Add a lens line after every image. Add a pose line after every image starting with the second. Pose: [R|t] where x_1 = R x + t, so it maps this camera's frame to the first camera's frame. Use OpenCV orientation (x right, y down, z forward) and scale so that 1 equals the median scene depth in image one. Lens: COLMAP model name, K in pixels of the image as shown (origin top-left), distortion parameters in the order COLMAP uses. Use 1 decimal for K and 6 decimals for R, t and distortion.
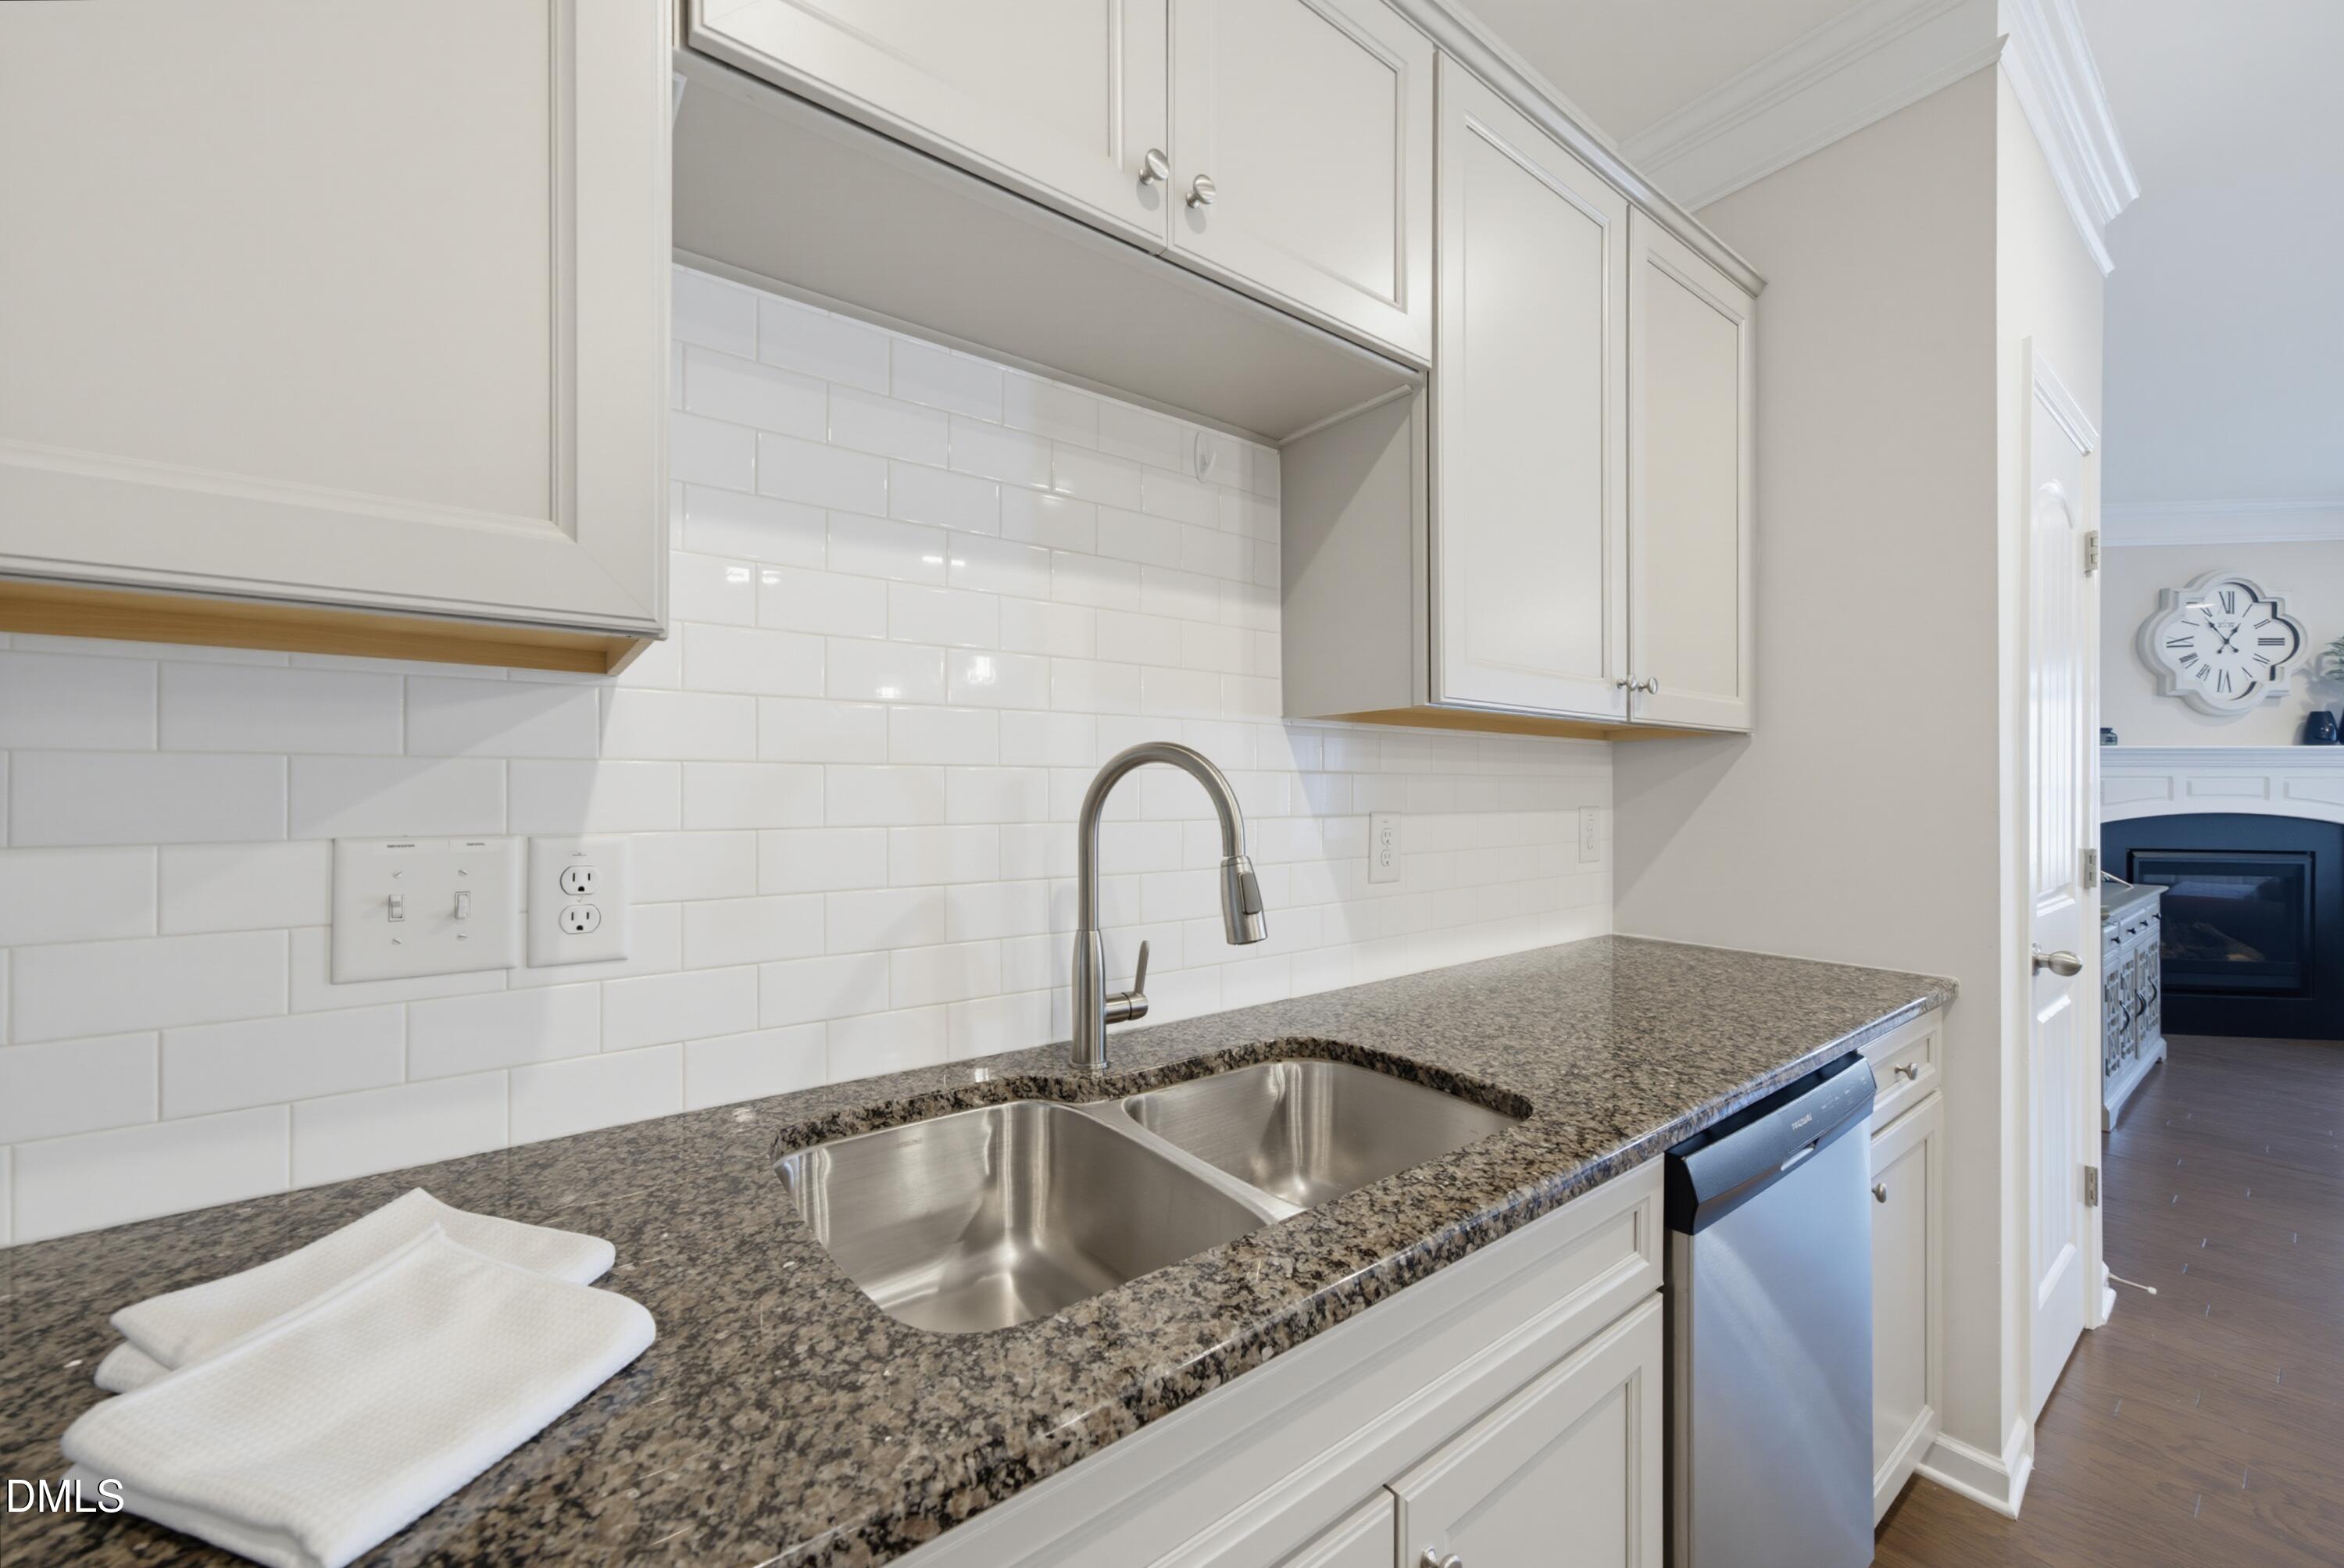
lens RADIAL K [[865.8, 0, 1181.5], [0, 865.8, 788.6], [0, 0, 1]] dist [0.000292, -0.000103]
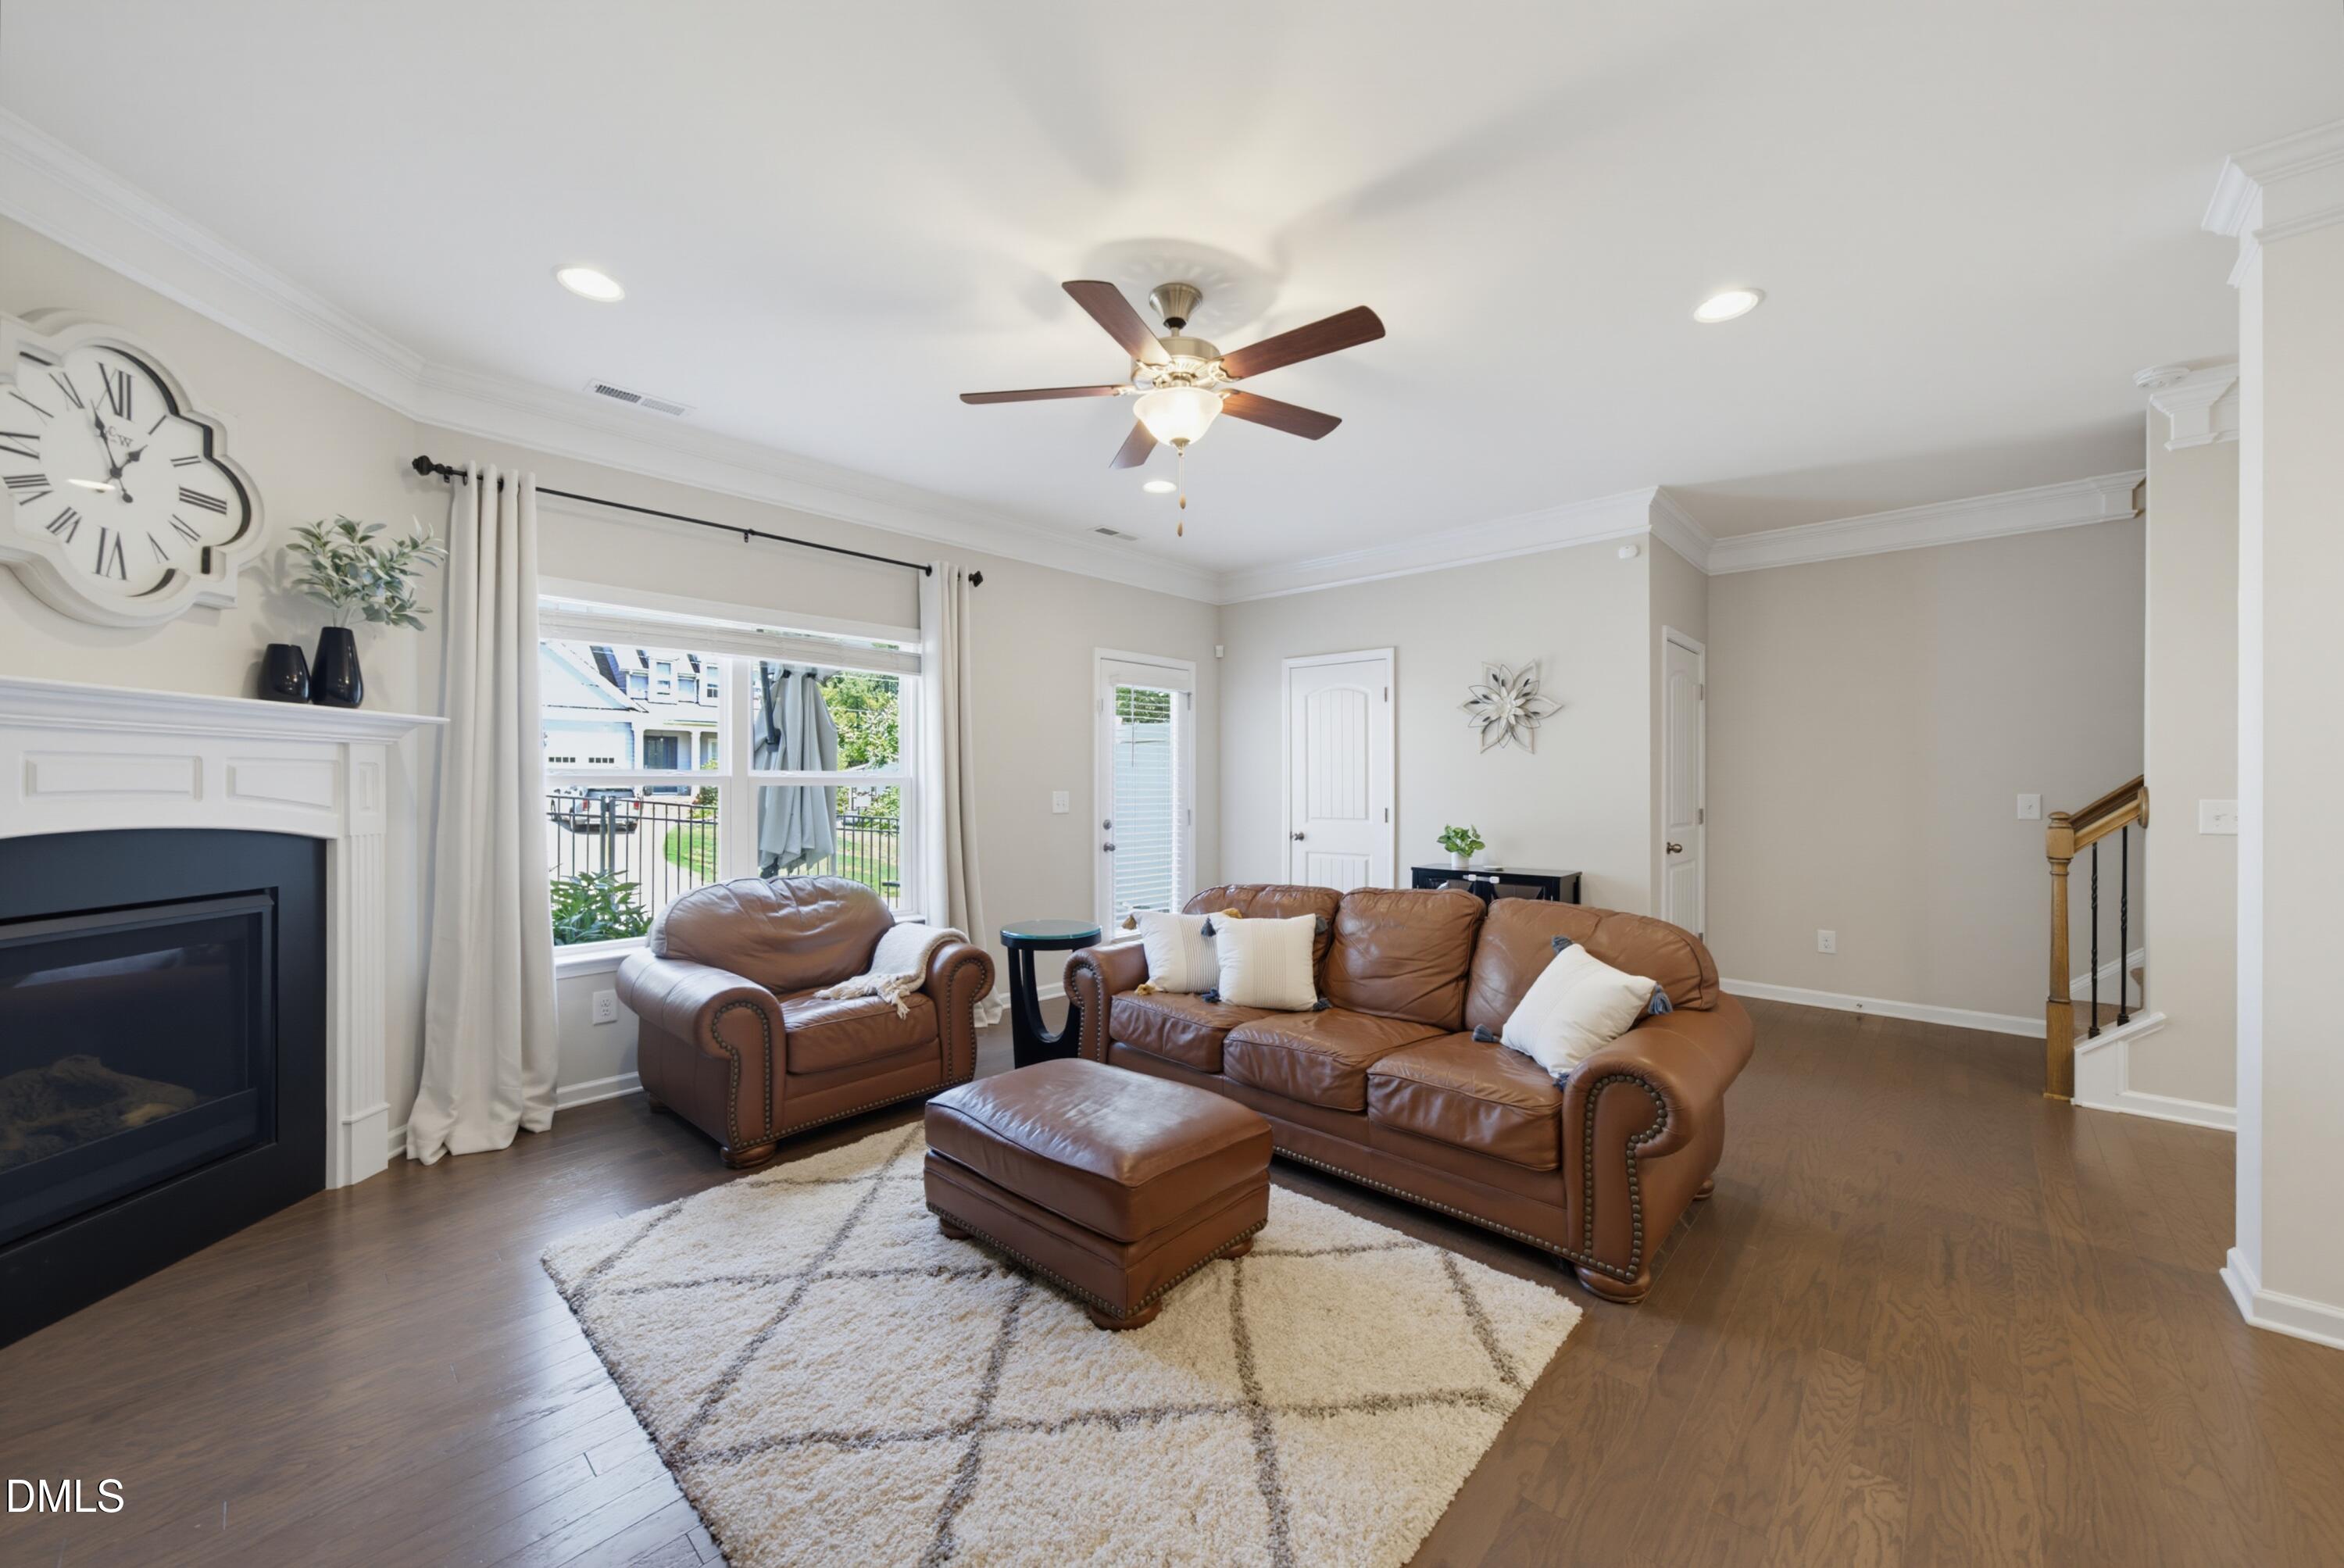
lens RADIAL K [[865.8, 0, 1181.5], [0, 865.8, 788.6], [0, 0, 1]] dist [0.000292, -0.000103]
pose [[-0.164195, -0.002408, 0.986425, 0.636292], [0.004268, 0.999986, 0.003151, 0.007303], [-0.986419, 0.004727, -0.164182, 0.496752]]
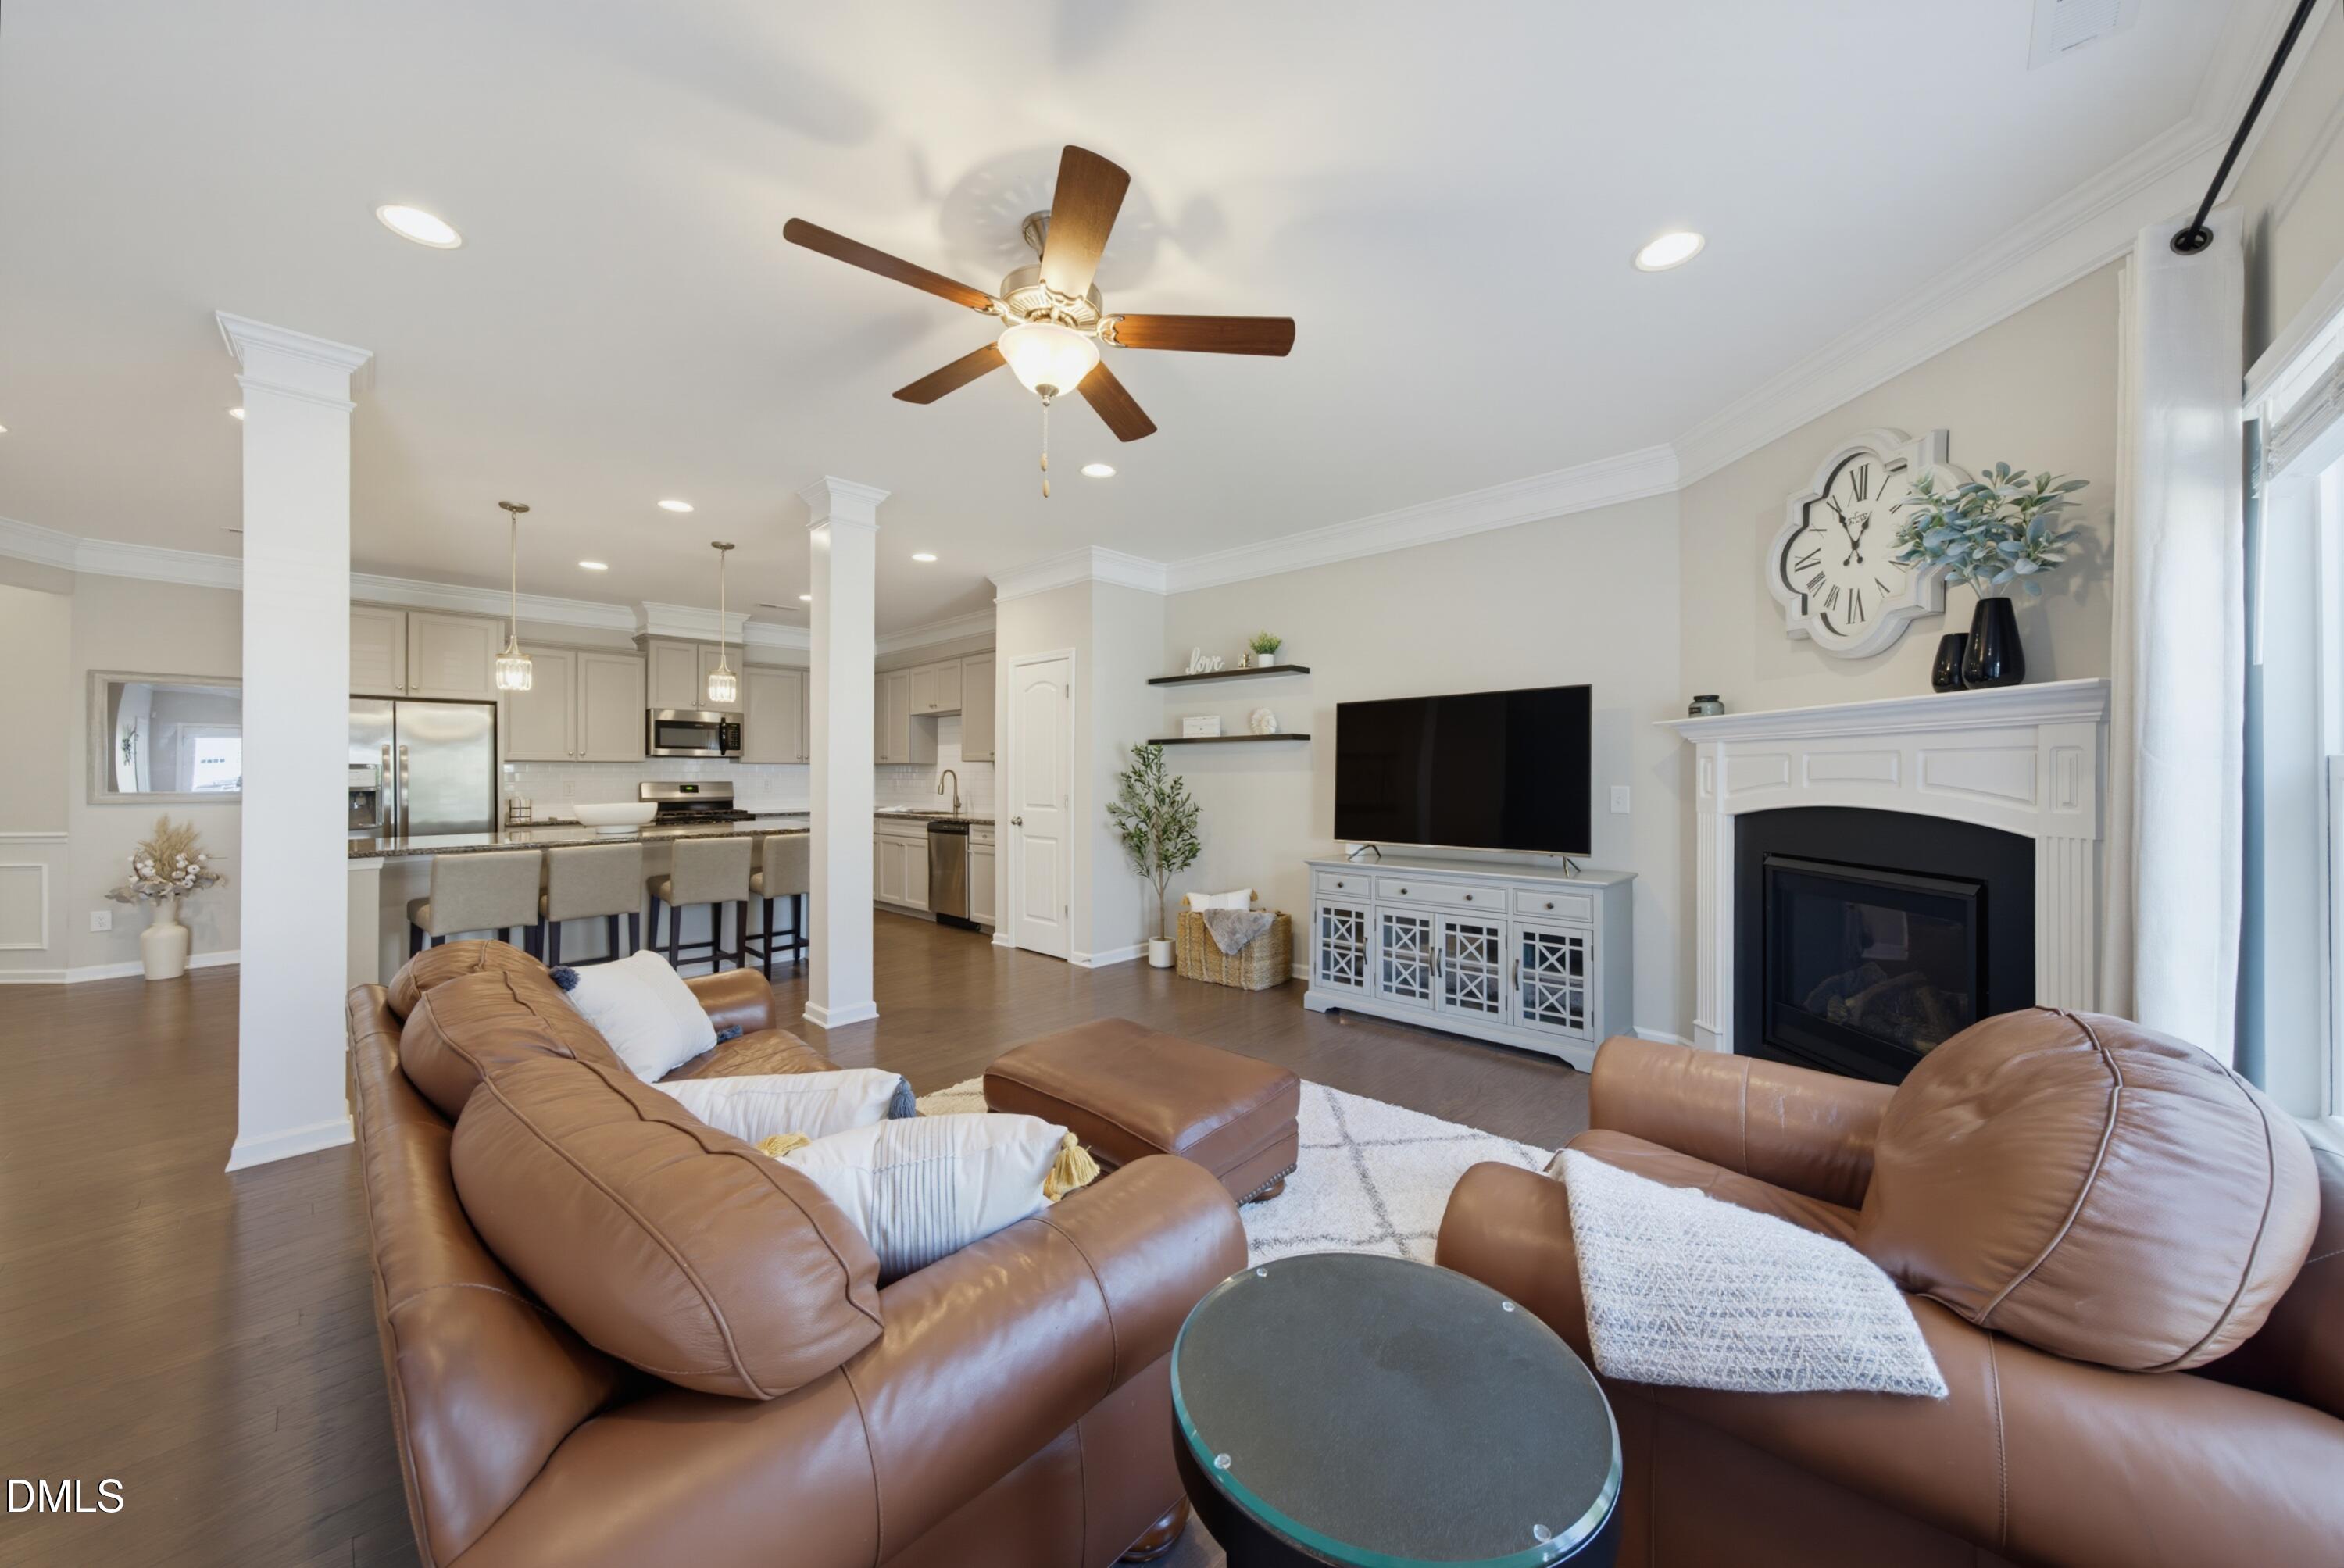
lens RADIAL K [[802.2, 0, 1177.6], [0, 802.2, 788.9], [0, 0, 1]] dist [0.002214, 0.000051]
pose [[0.184730, 0.016026, -0.982659, 1.722665], [-0.005204, 0.999869, 0.015328, 0.008037], [0.982775, 0.002282, 0.184790, 0.385184]]
